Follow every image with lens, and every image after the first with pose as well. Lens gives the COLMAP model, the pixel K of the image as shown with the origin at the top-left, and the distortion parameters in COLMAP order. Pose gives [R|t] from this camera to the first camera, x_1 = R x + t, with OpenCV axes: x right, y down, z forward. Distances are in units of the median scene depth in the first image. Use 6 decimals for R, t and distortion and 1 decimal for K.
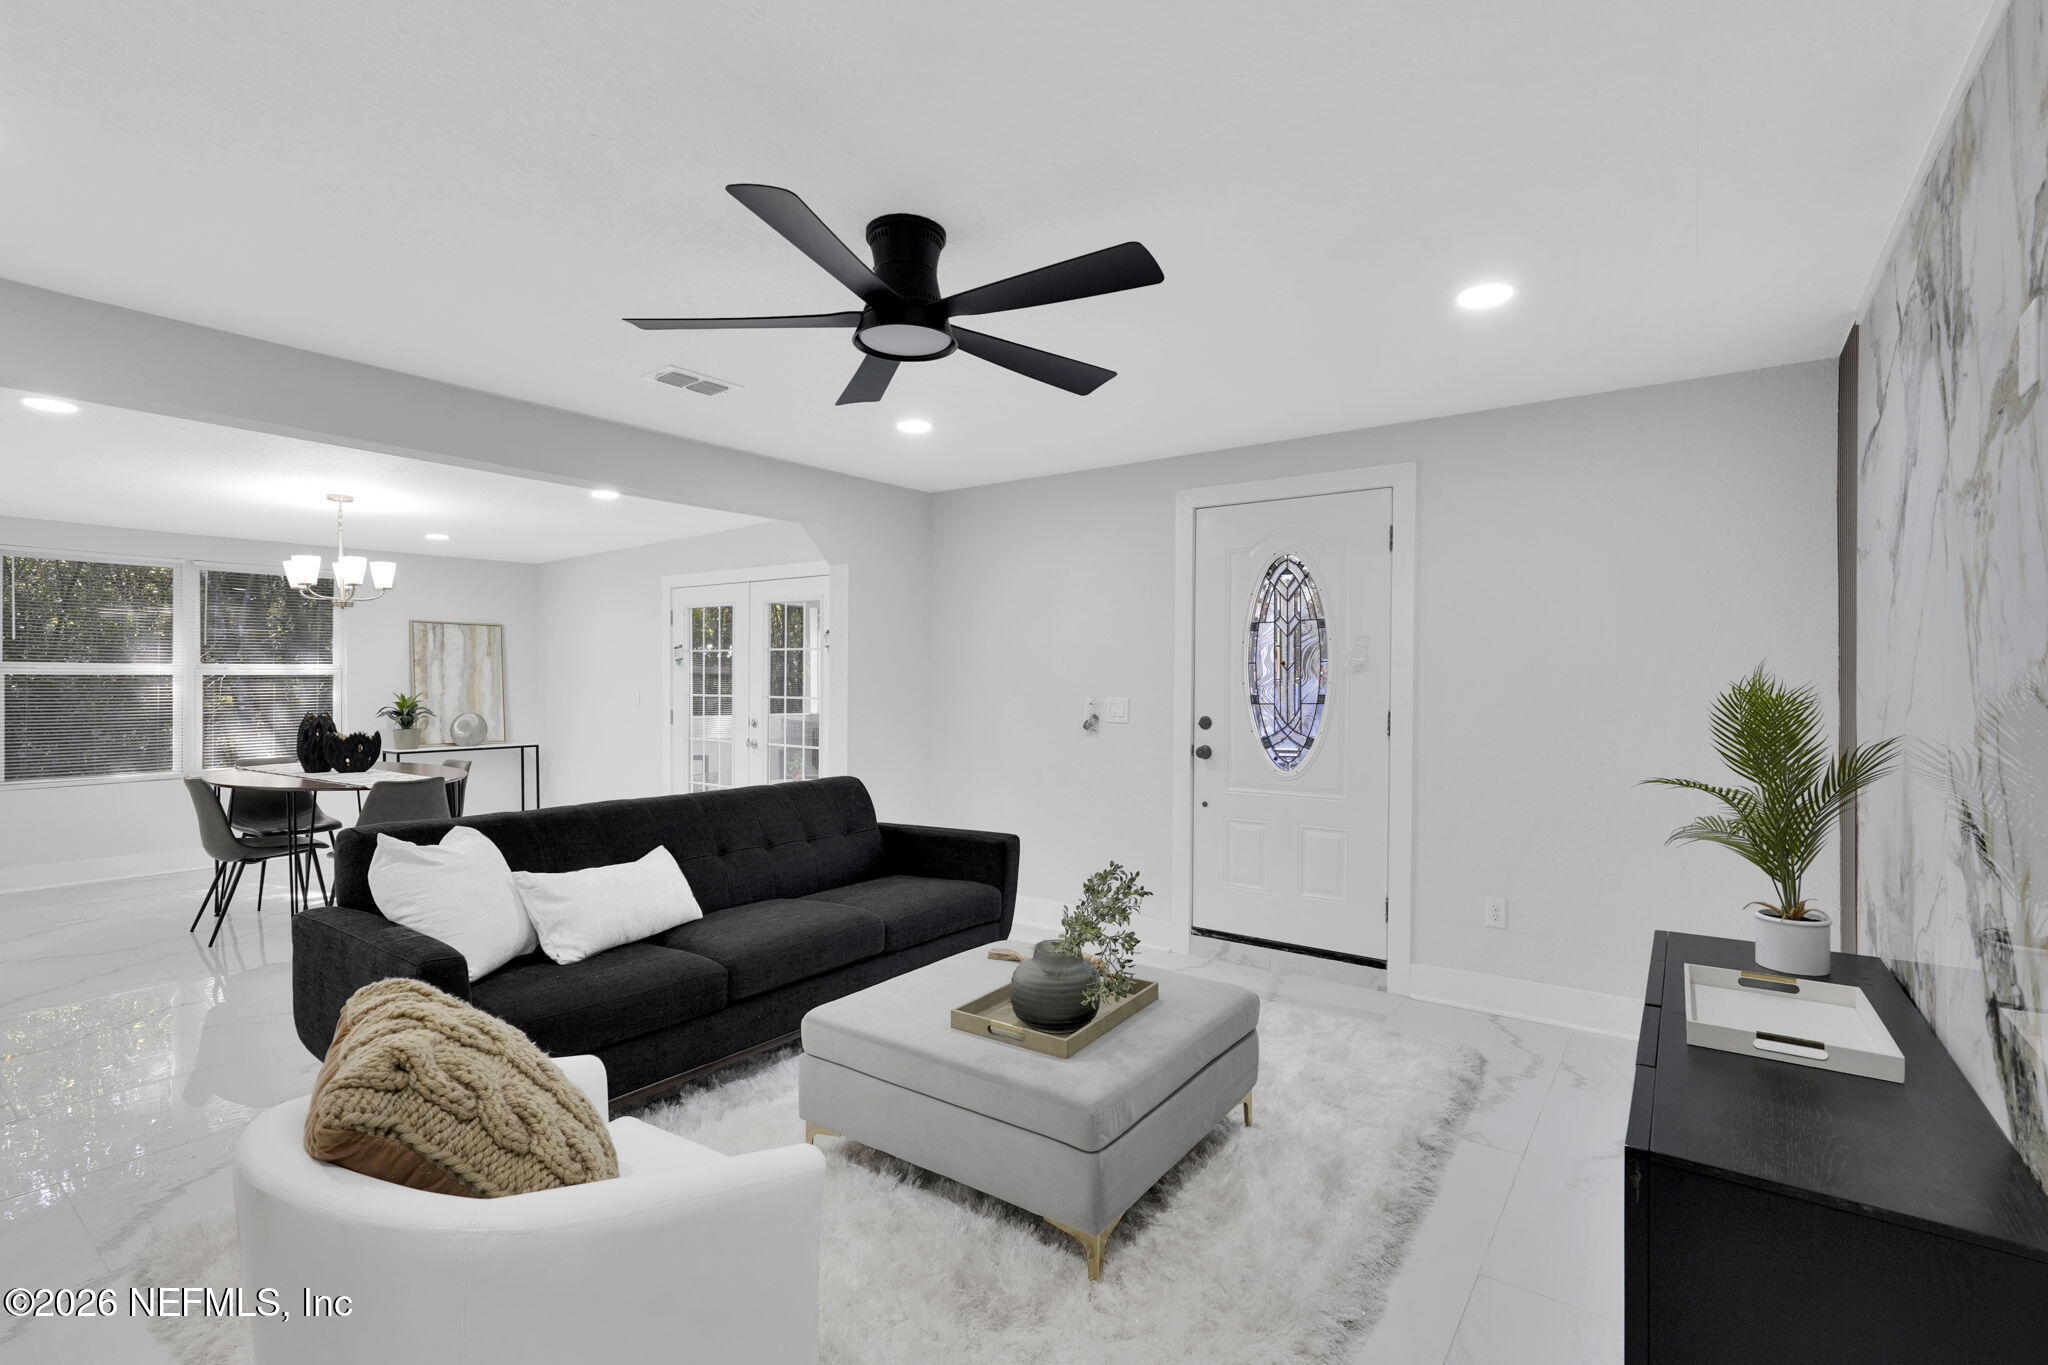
lens RADIAL K [[940.4, 0, 1010.0], [0, 940.4, 680.5], [0, 0, 1]] dist [0.000258, -0.000215]
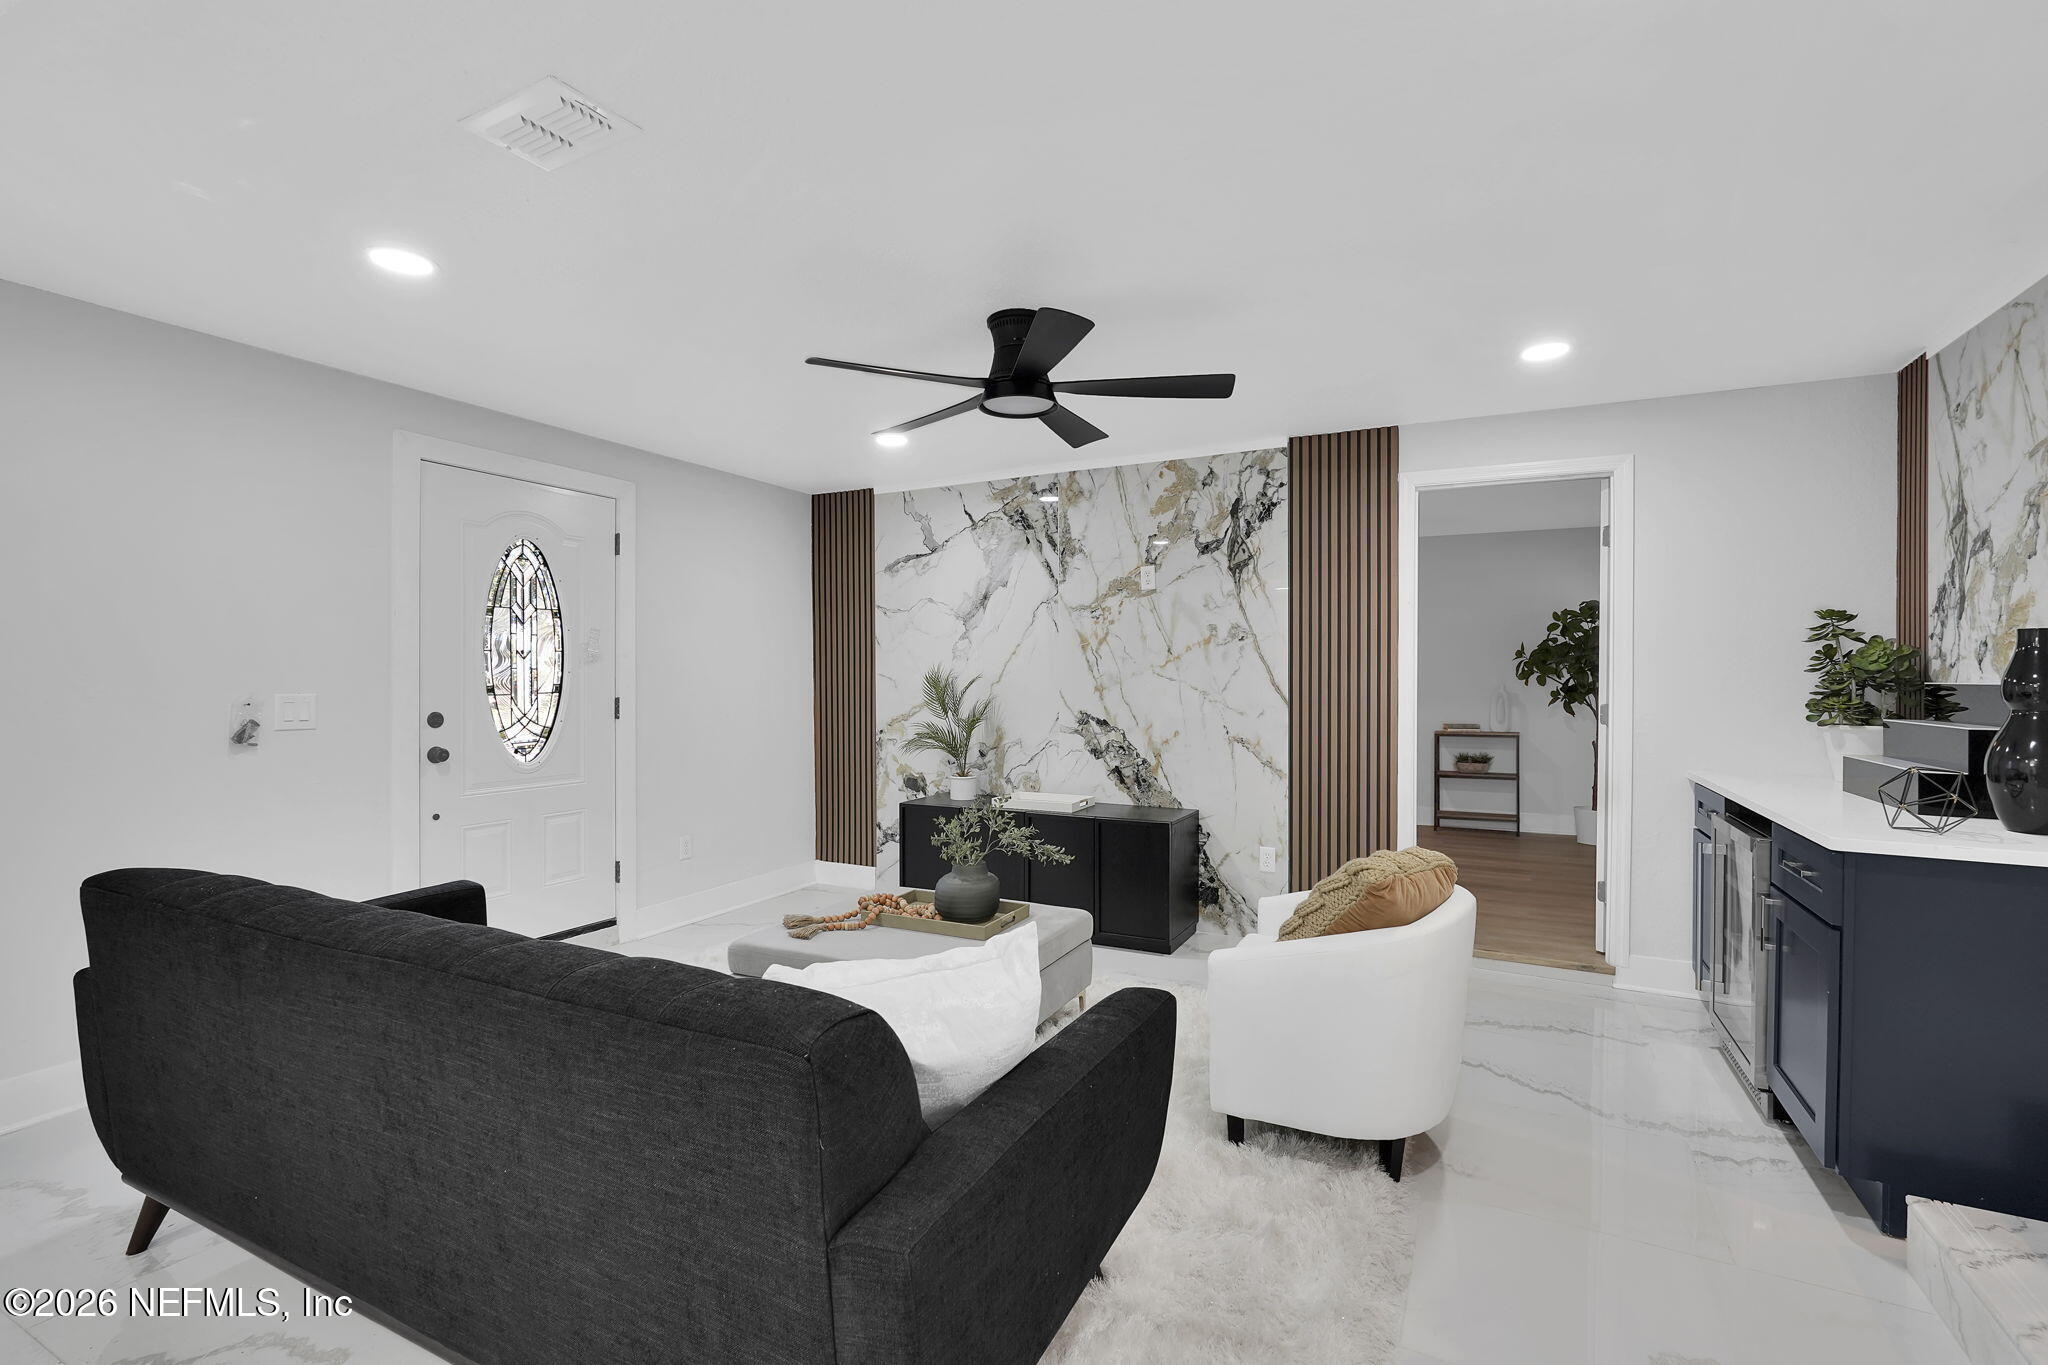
lens RADIAL K [[940.4, 0, 1010.0], [0, 940.4, 680.5], [0, 0, 1]] dist [0.000258, -0.000215]
pose [[-0.151811, -0.005835, 0.988392, -0.722849], [0.002121, 0.999978, 0.006229, 0.006420], [-0.988407, 0.003042, -0.151795, 0.649333]]
